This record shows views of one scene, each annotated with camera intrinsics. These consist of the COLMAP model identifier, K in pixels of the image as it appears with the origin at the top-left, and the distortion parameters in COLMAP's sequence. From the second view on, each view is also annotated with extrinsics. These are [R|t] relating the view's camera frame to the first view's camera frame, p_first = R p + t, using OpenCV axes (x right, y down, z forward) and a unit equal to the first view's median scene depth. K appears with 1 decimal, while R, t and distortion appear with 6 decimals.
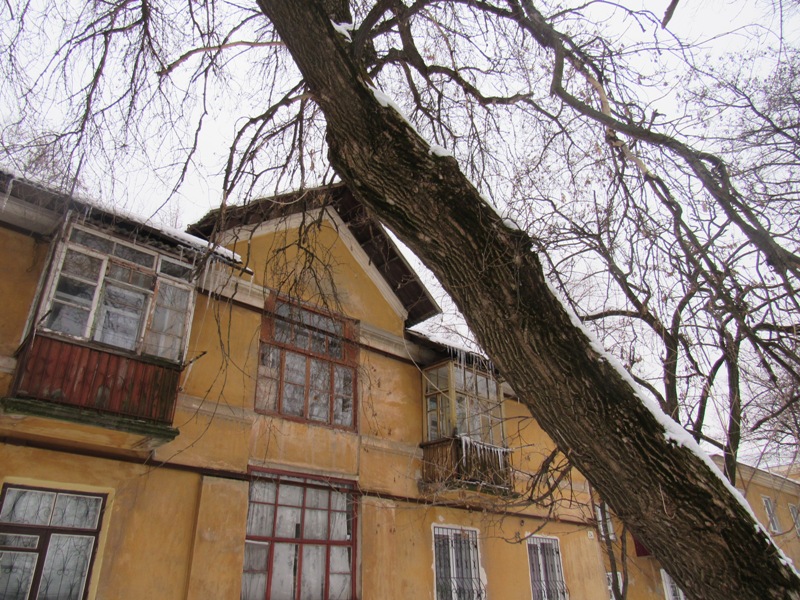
lens RADIAL K [[585.4, 0, 400.0], [0, 585.4, 300.0], [0, 0, 1]] dist [-0.029116, -0.000893]
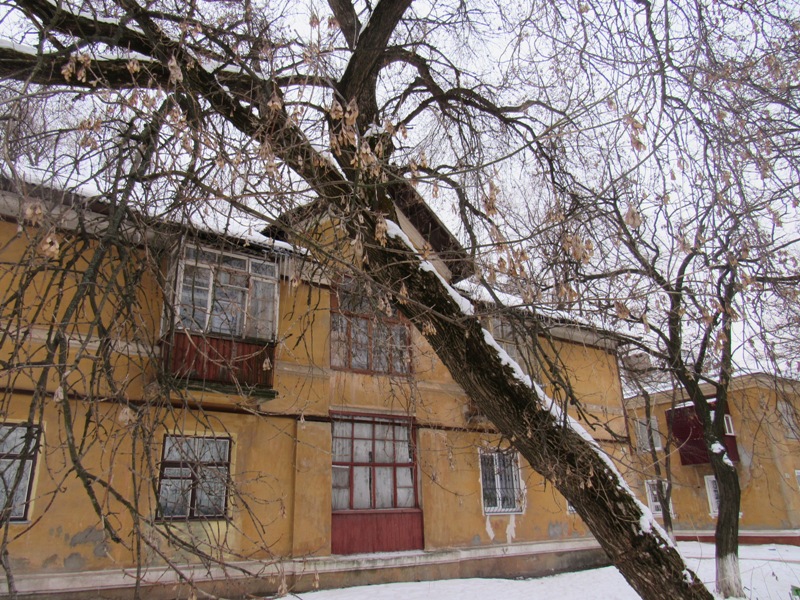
lens RADIAL K [[585.4, 0, 400.0], [0, 585.4, 300.0], [0, 0, 1]] dist [-0.029116, -0.000893]
pose [[0.991990, -0.050780, -0.115657, 0.059269], [0.066347, 0.988622, 0.135001, -0.123516], [0.107485, -0.141593, 0.984072, -0.231315]]
